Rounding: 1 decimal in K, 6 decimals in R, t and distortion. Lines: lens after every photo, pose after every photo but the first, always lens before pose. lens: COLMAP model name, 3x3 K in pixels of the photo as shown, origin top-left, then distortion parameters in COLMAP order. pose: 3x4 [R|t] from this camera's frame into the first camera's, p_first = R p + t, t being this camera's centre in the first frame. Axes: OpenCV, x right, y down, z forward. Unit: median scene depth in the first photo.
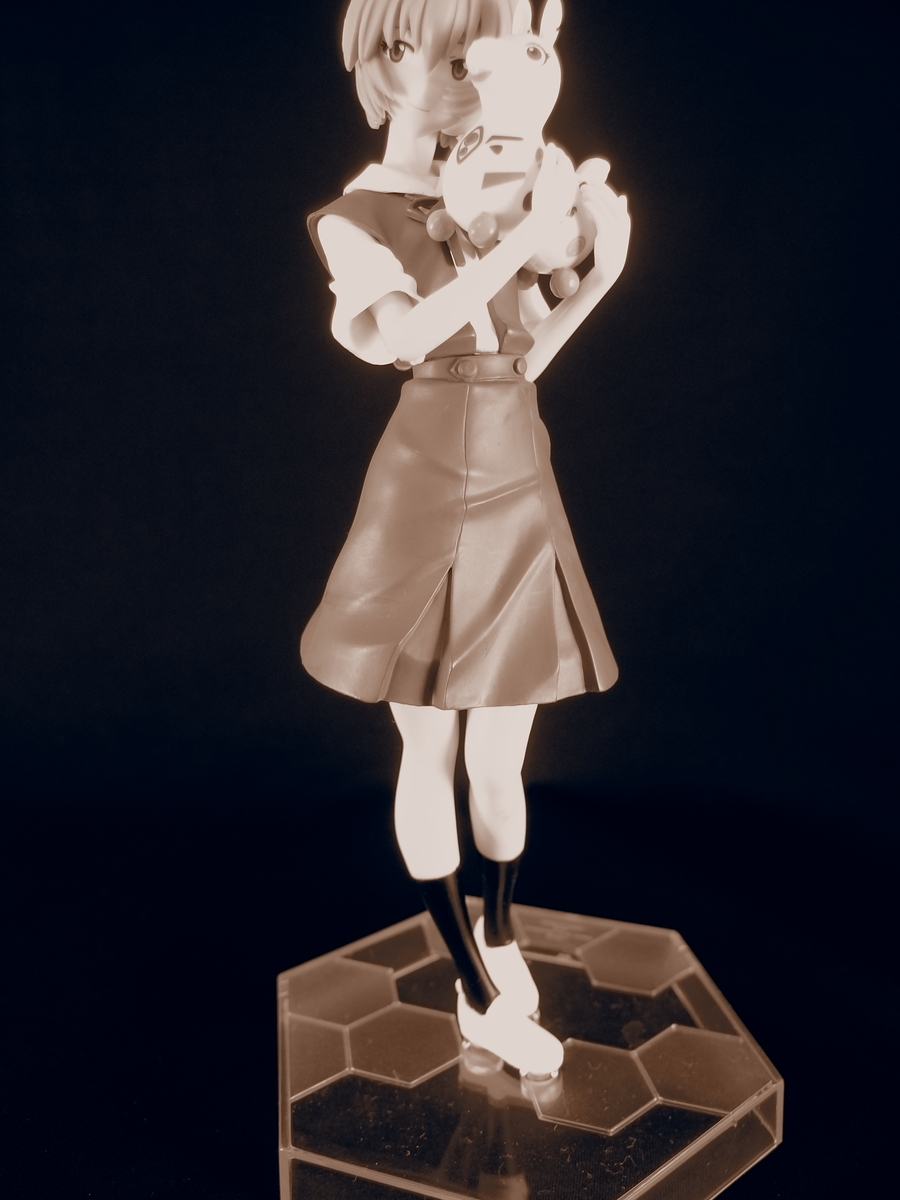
lens RADIAL K [[1022.0, 0, 447.2], [0, 1022.0, 601.8], [0, 0, 1]] dist [-0.095661, 0.052143]
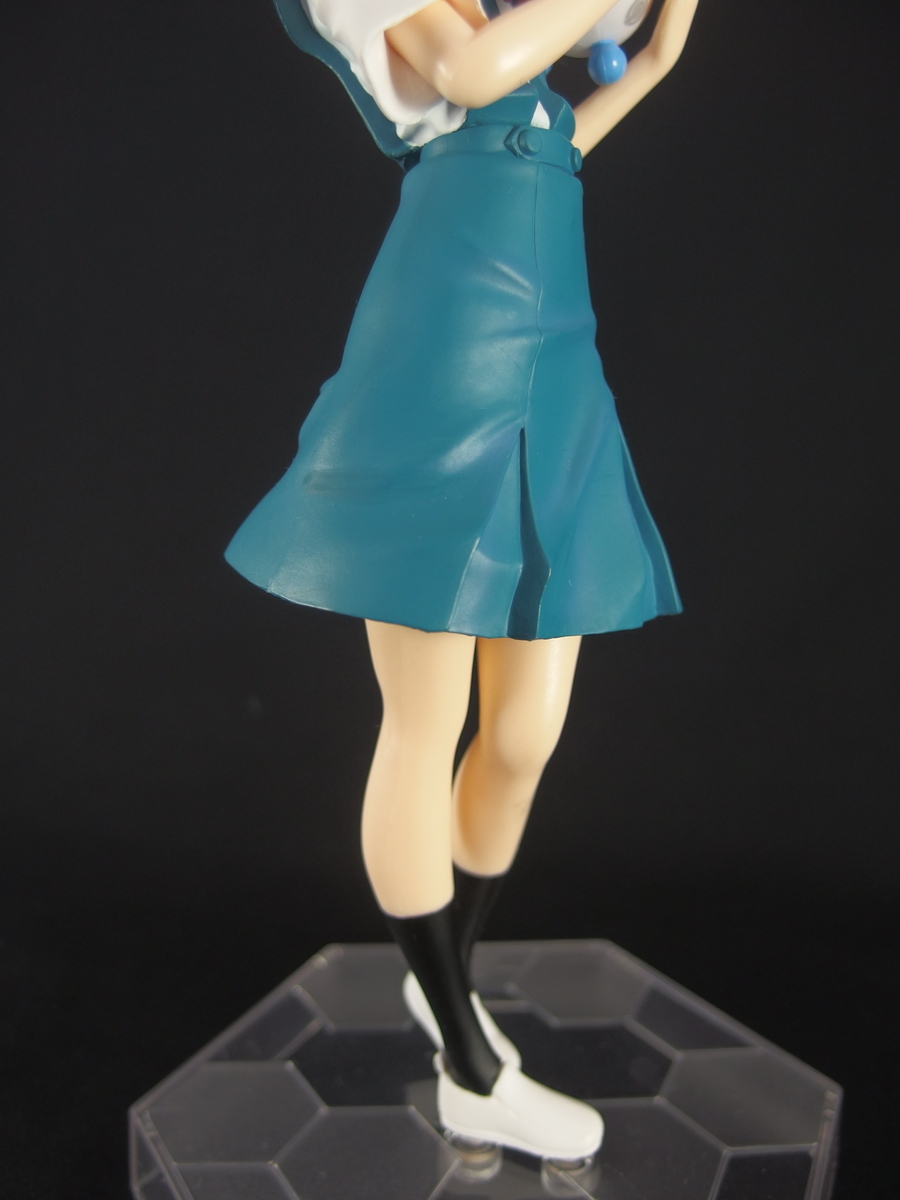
lens RADIAL K [[1022.0, 0, 448.3], [0, 1022.0, 609.7], [0, 0, 1]] dist [-0.095661, 0.052143]
pose [[0.910207, -0.042532, 0.411964, -0.309767], [0.058380, 0.997957, -0.025956, 0.096745], [-0.410018, 0.047675, 0.910830, 0.403954]]
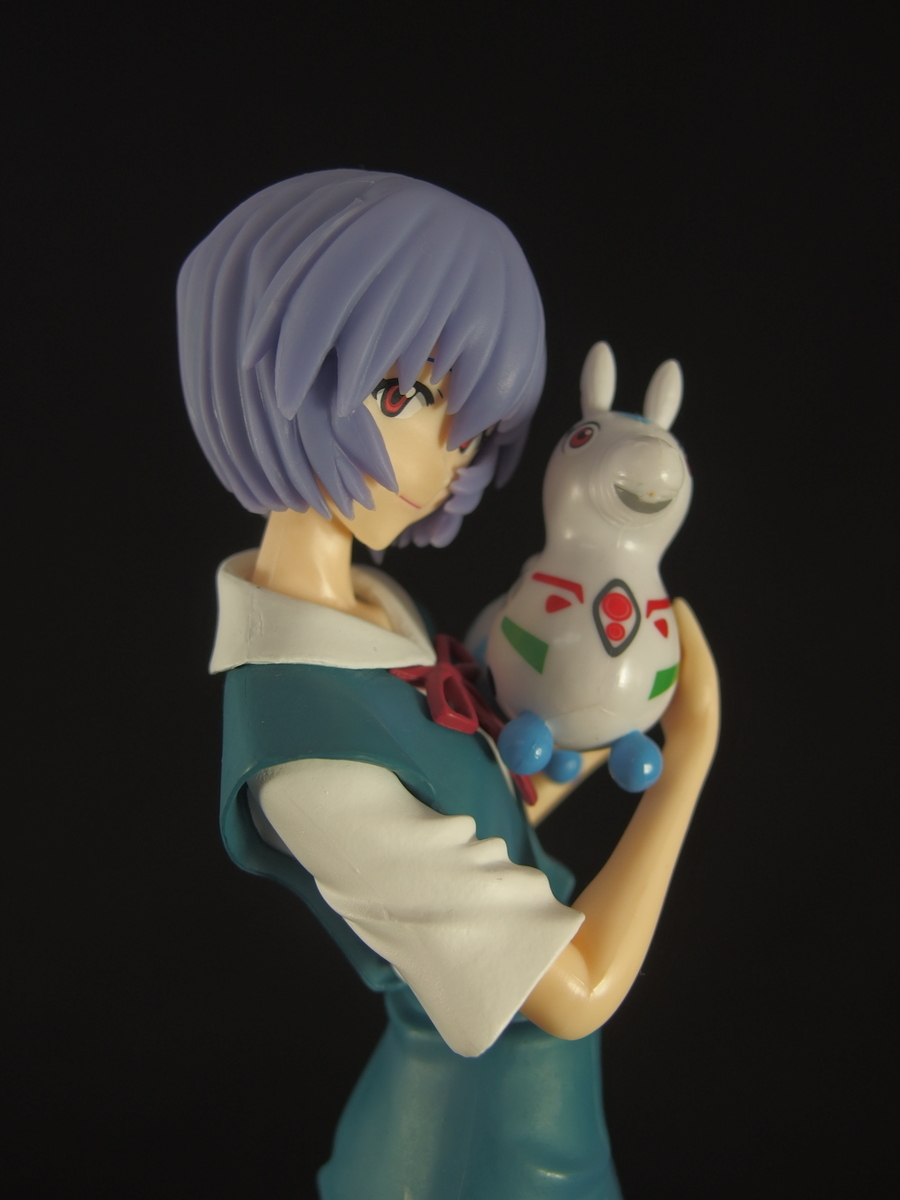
lens RADIAL K [[1022.0, 0, 454.2], [0, 1022.0, 577.0], [0, 0, 1]] dist [-0.095661, 0.052143]
pose [[0.562600, -0.087666, 0.822068, -0.432756], [0.166684, 0.985970, -0.008929, -0.439422], [-0.809752, 0.142049, 0.569319, 0.680831]]
